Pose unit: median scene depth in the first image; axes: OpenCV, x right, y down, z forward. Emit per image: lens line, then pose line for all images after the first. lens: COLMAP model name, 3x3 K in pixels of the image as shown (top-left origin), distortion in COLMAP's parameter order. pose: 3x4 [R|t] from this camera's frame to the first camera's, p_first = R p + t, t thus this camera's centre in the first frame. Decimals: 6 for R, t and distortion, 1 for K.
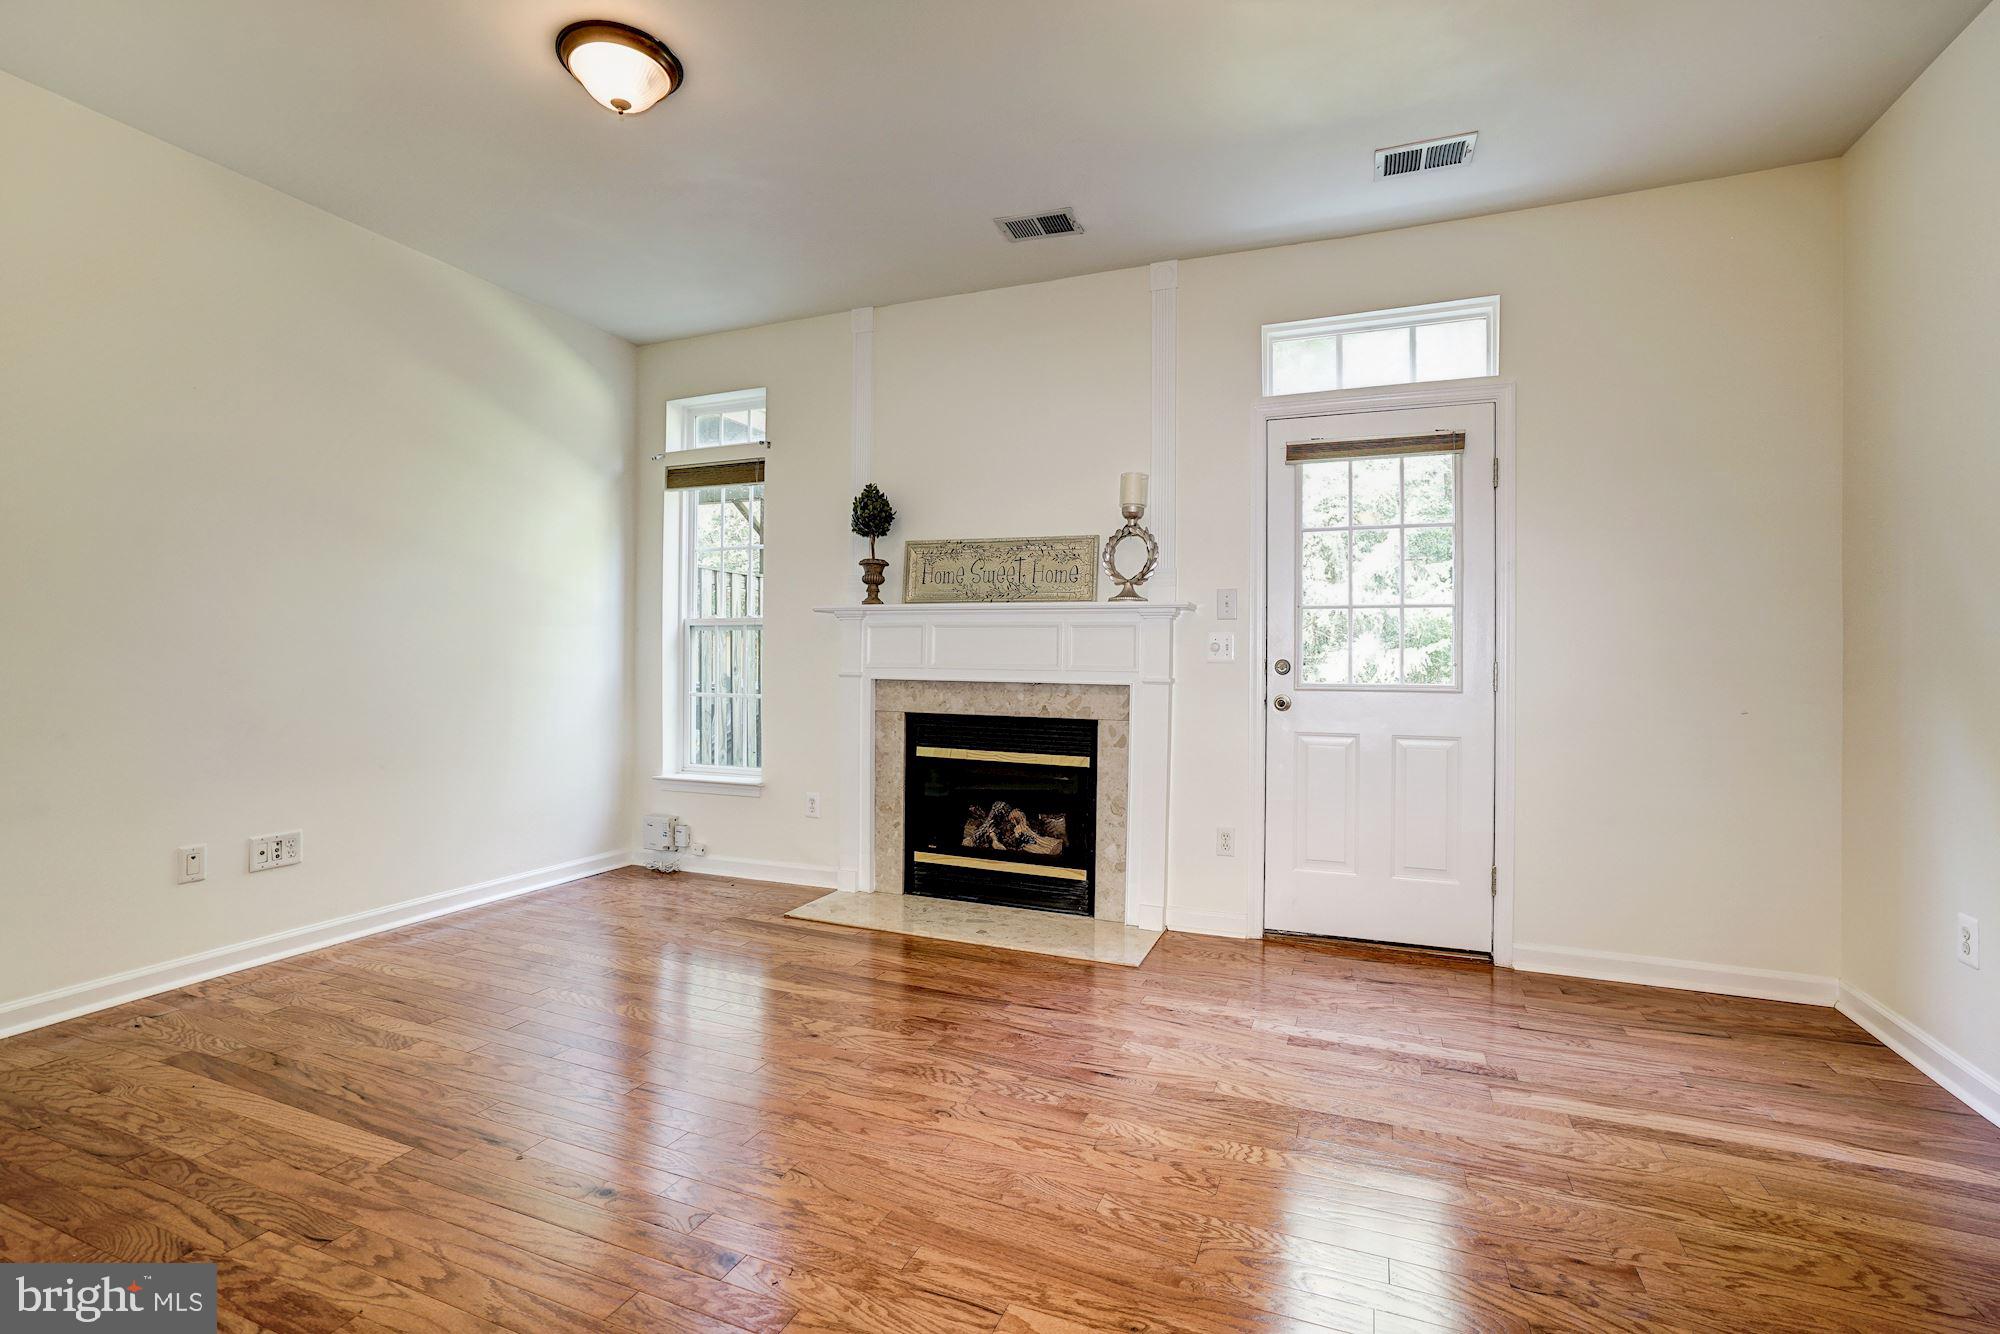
lens RADIAL K [[900.4, 0, 995.7], [0, 900.4, 657.5], [0, 0, 1]] dist [-0.047123, 0.024337]
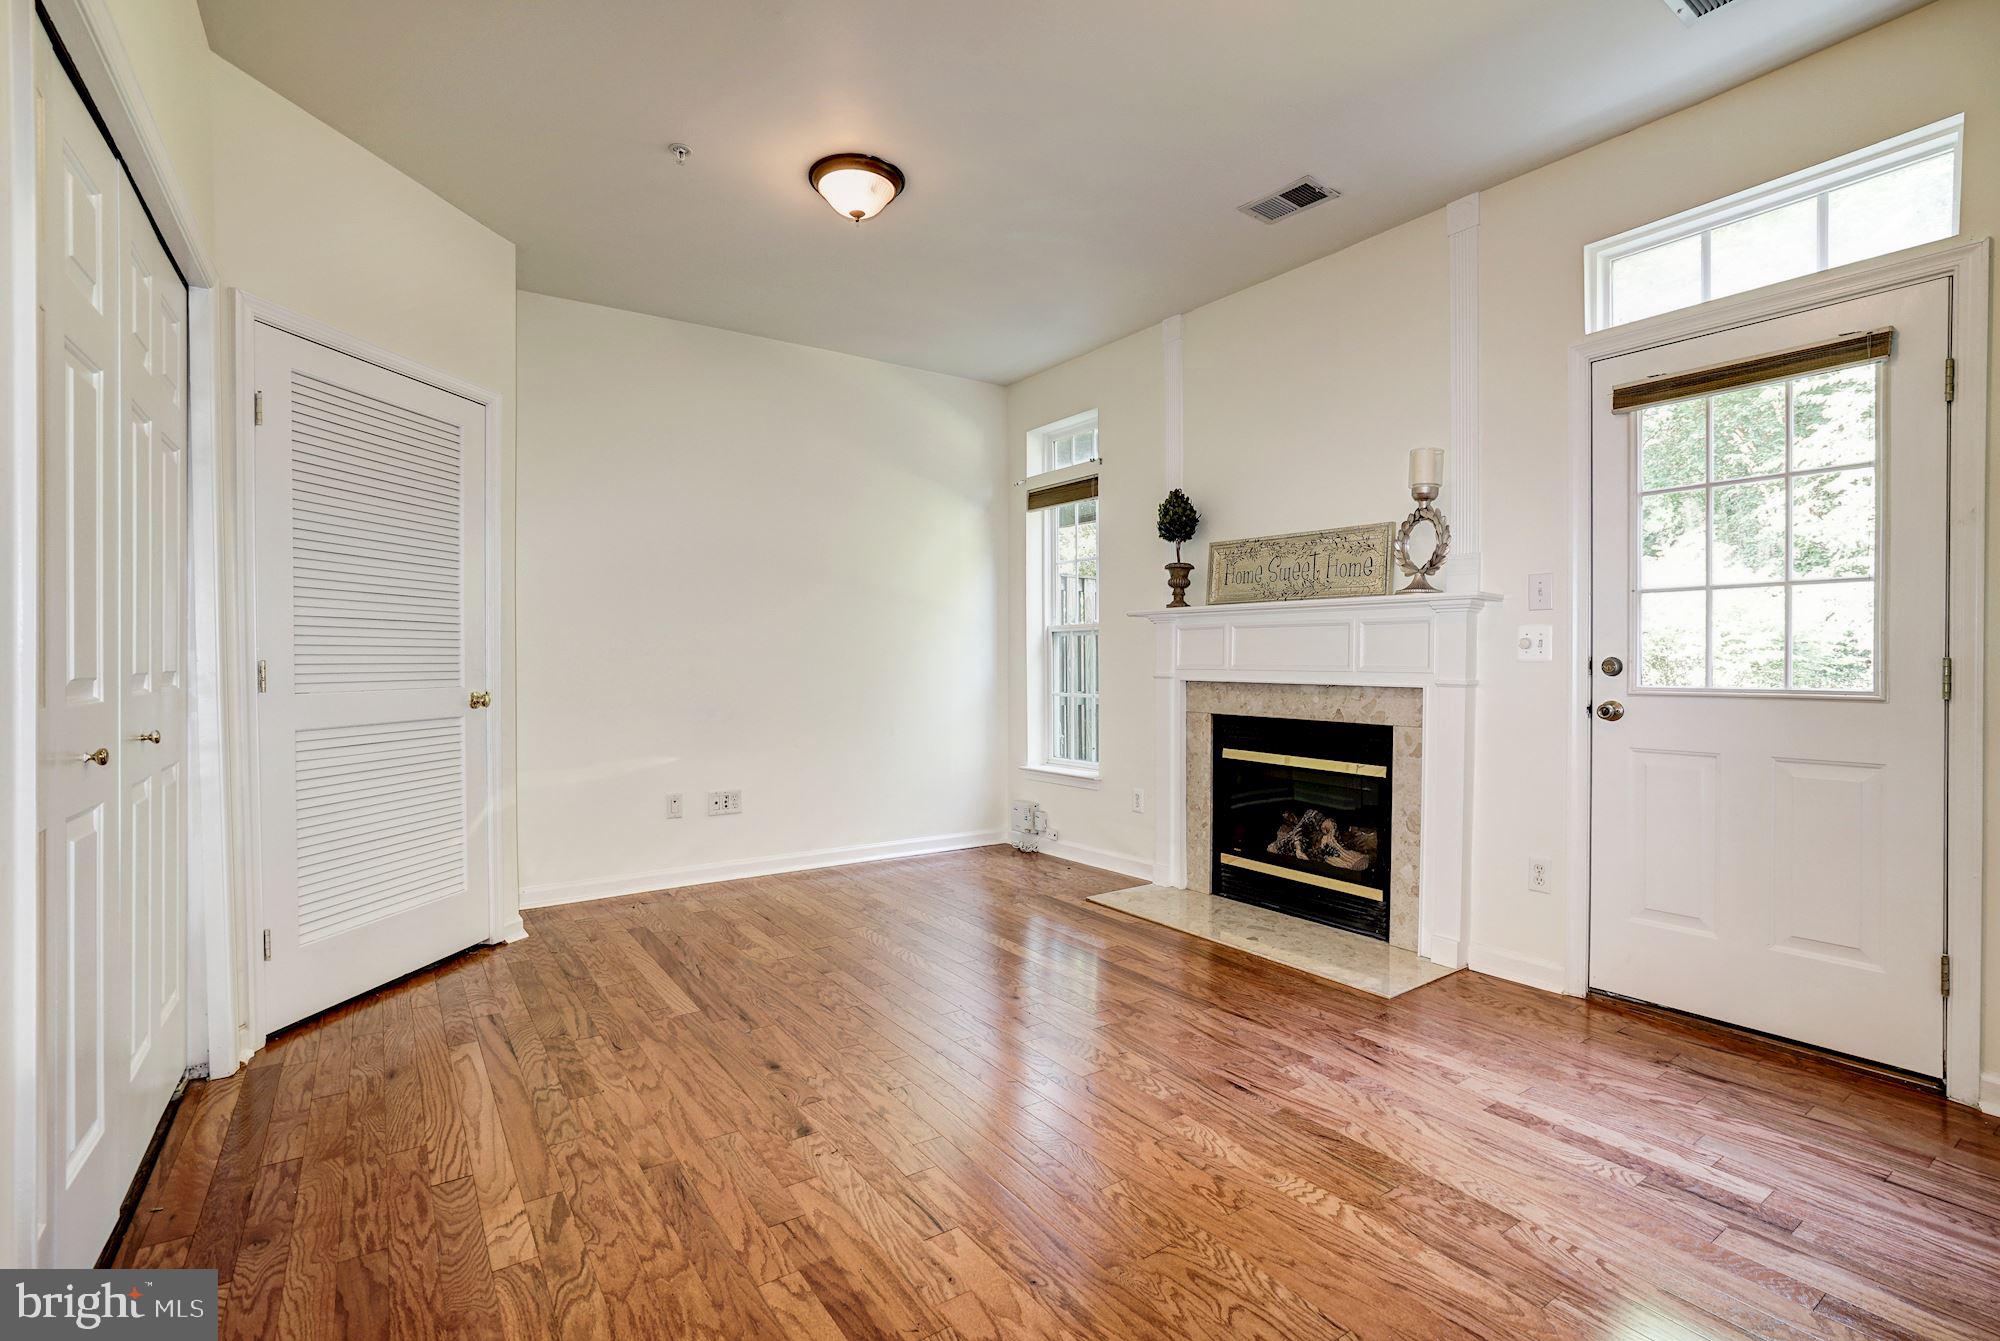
lens RADIAL K [[908.2, 0, 1007.1], [0, 908.2, 671.9], [0, 0, 1]] dist [-0.046836, 0.024360]
pose [[0.844534, -0.002609, -0.535496, 0.271199], [0.009951, 0.999892, 0.010822, 0.001142], [0.535410, -0.014468, 0.844468, 0.027287]]
